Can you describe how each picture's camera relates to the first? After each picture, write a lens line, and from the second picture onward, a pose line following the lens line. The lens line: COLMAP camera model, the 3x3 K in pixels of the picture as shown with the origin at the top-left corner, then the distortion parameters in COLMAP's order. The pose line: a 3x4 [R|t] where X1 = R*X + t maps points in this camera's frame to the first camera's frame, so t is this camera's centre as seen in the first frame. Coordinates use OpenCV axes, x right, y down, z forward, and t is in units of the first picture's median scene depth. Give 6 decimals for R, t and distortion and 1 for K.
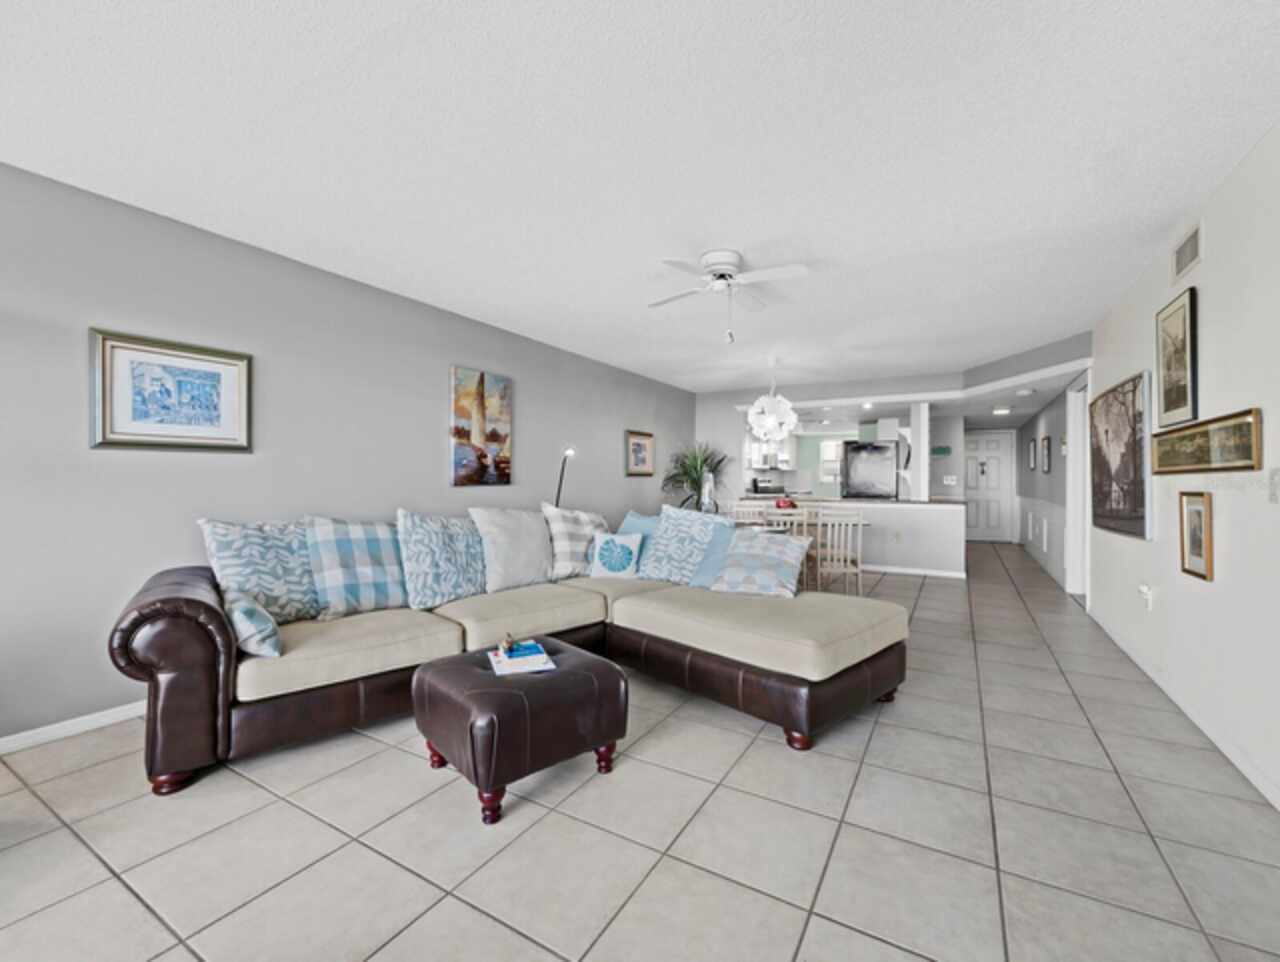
lens RADIAL K [[534.8, 0, 640.0], [0, 534.8, 481.0], [0, 0, 1]] dist [-0.001033, -0.000164]
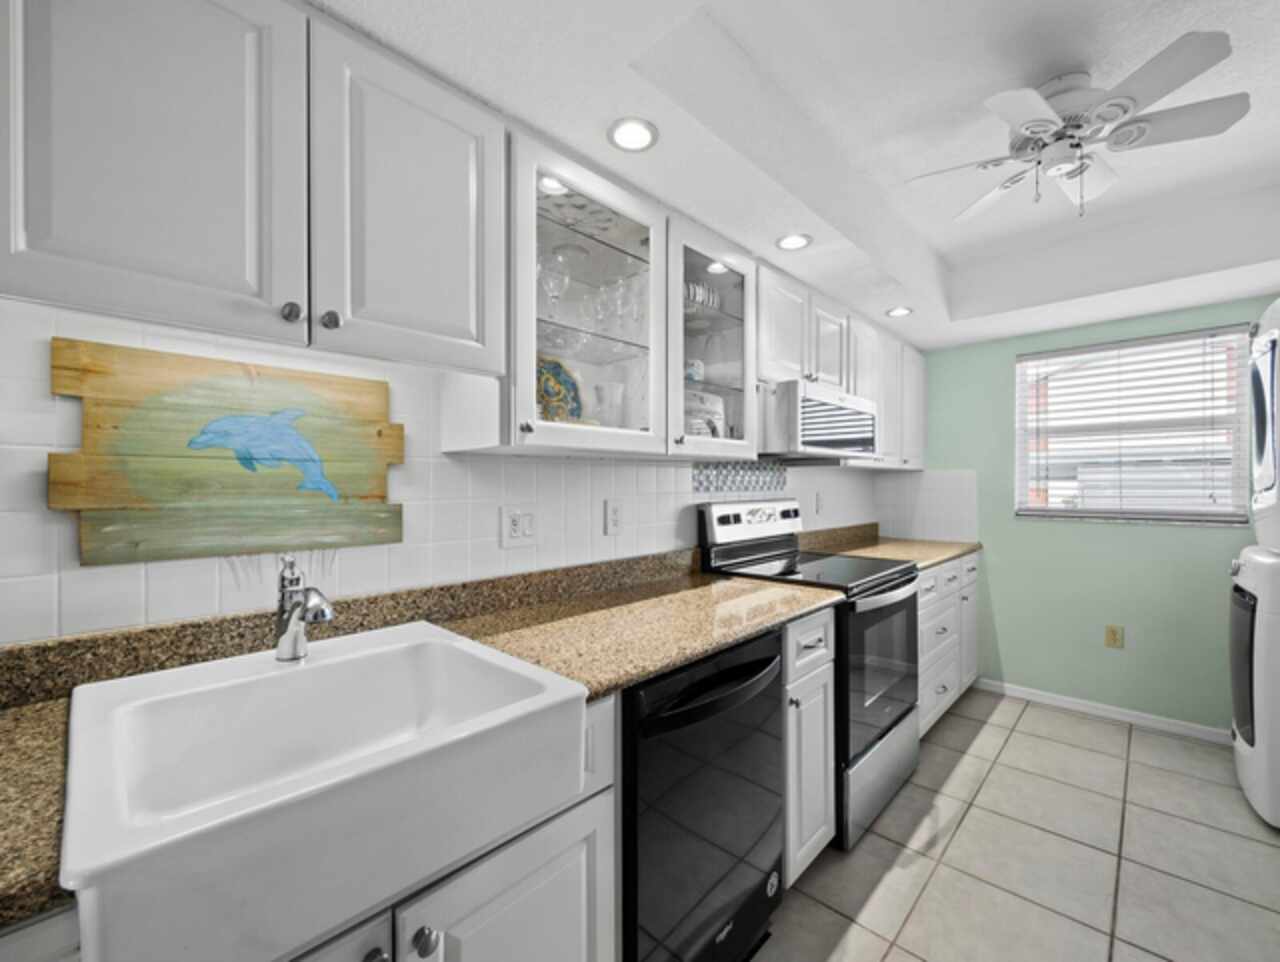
lens RADIAL K [[534.8, 0, 640.0], [0, 534.8, 481.0], [0, 0, 1]] dist [-0.001033, -0.000164]
pose [[0.970644, -0.012286, -0.240207, 0.280486], [0.010405, 0.999904, -0.009097, -0.015150], [0.240295, 0.006331, 0.970679, 0.901230]]
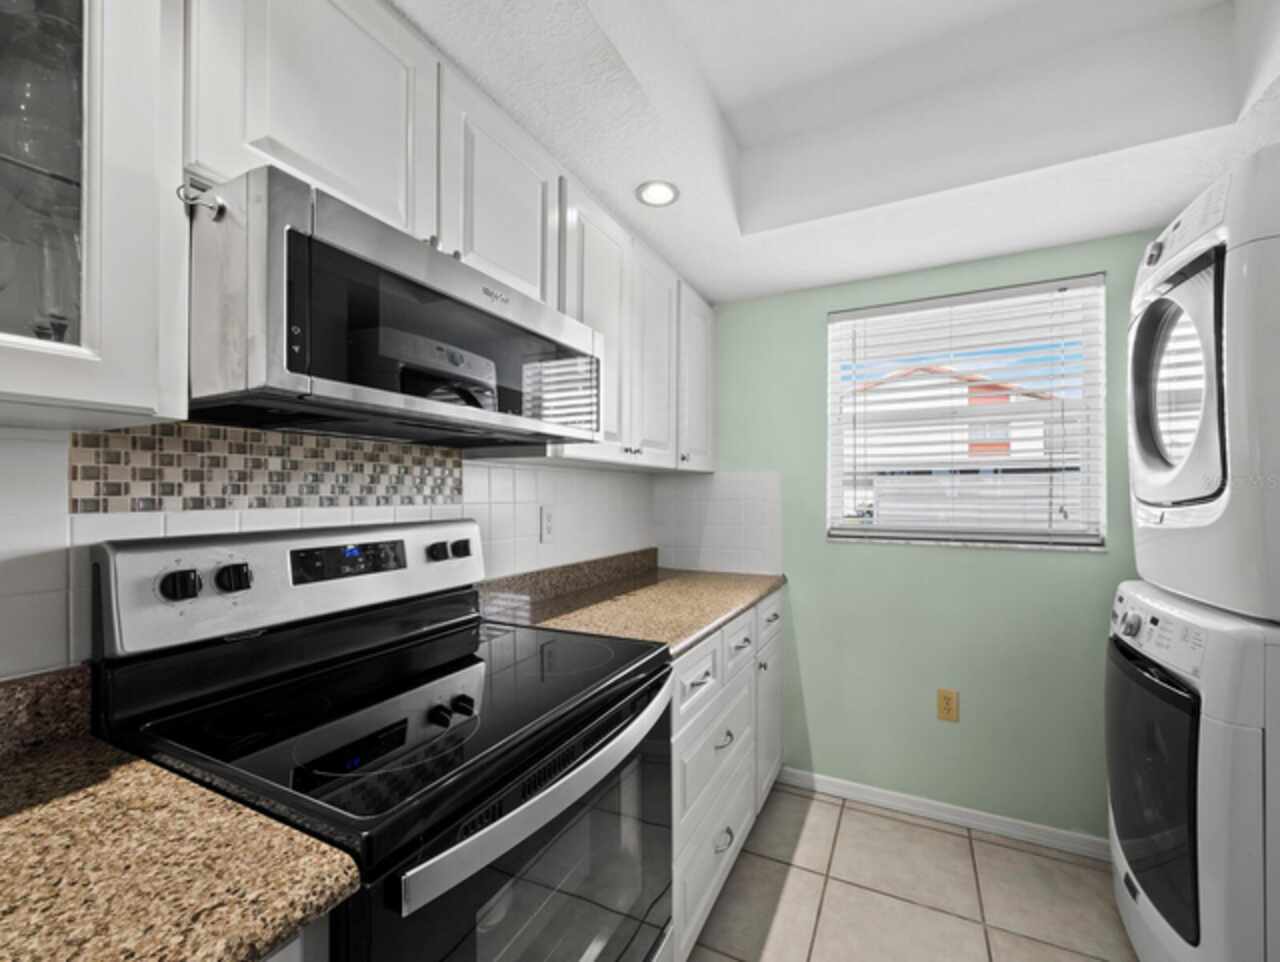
lens RADIAL K [[534.8, 0, 640.0], [0, 534.8, 481.0], [0, 0, 1]] dist [-0.001033, -0.000164]
pose [[0.998556, -0.008249, 0.053089, 0.334663], [0.009473, 0.999694, -0.022840, -0.014293], [-0.052884, 0.023310, 0.998329, 1.055548]]
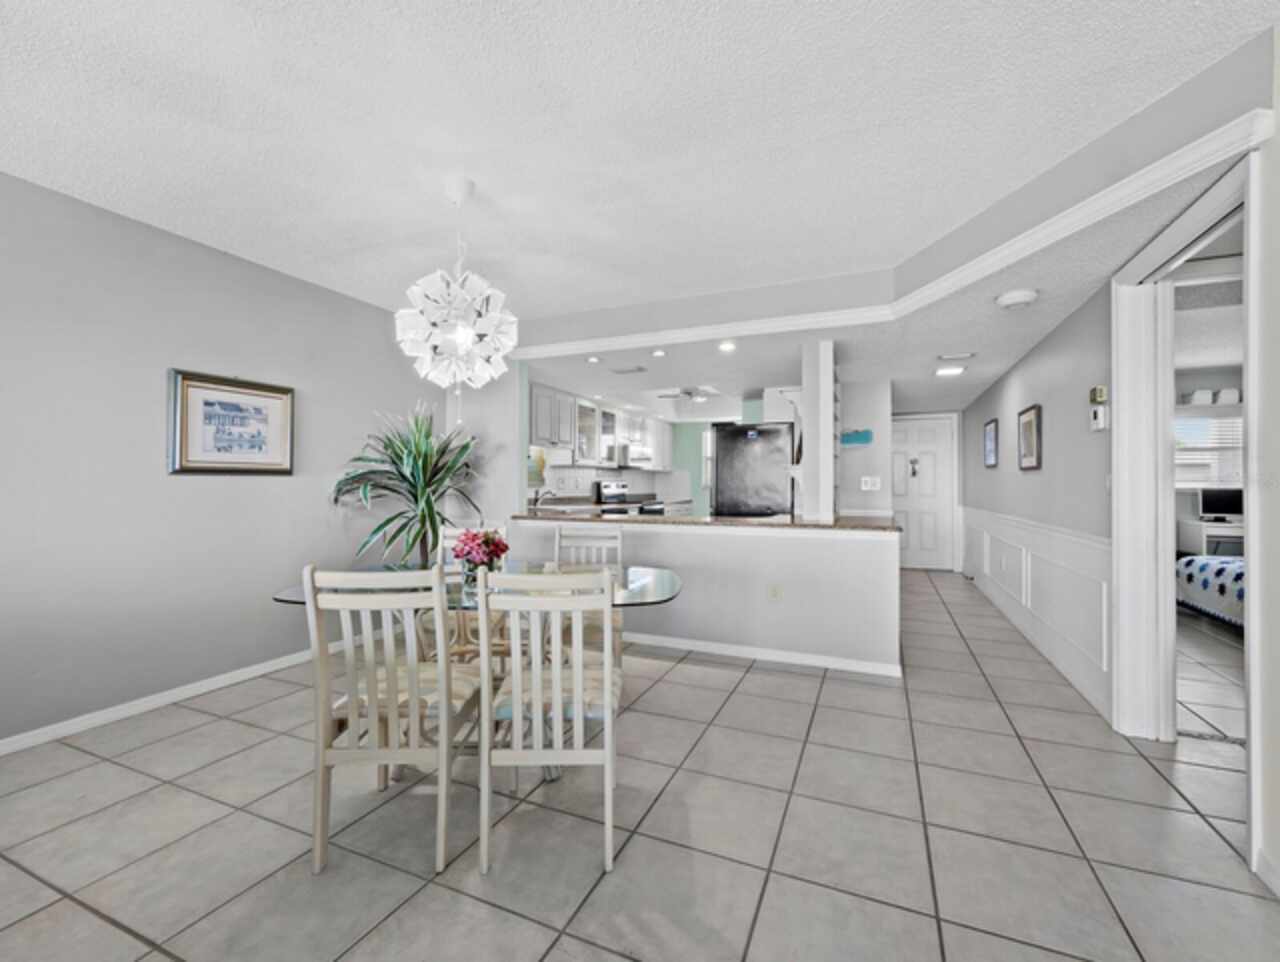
lens RADIAL K [[534.8, 0, 640.0], [0, 534.8, 481.0], [0, 0, 1]] dist [-0.001033, -0.000164]
pose [[0.993291, -0.000718, 0.115640, 0.218302], [0.001962, 0.999941, -0.010642, 0.001504], [-0.115625, 0.010798, 0.993234, 0.374371]]
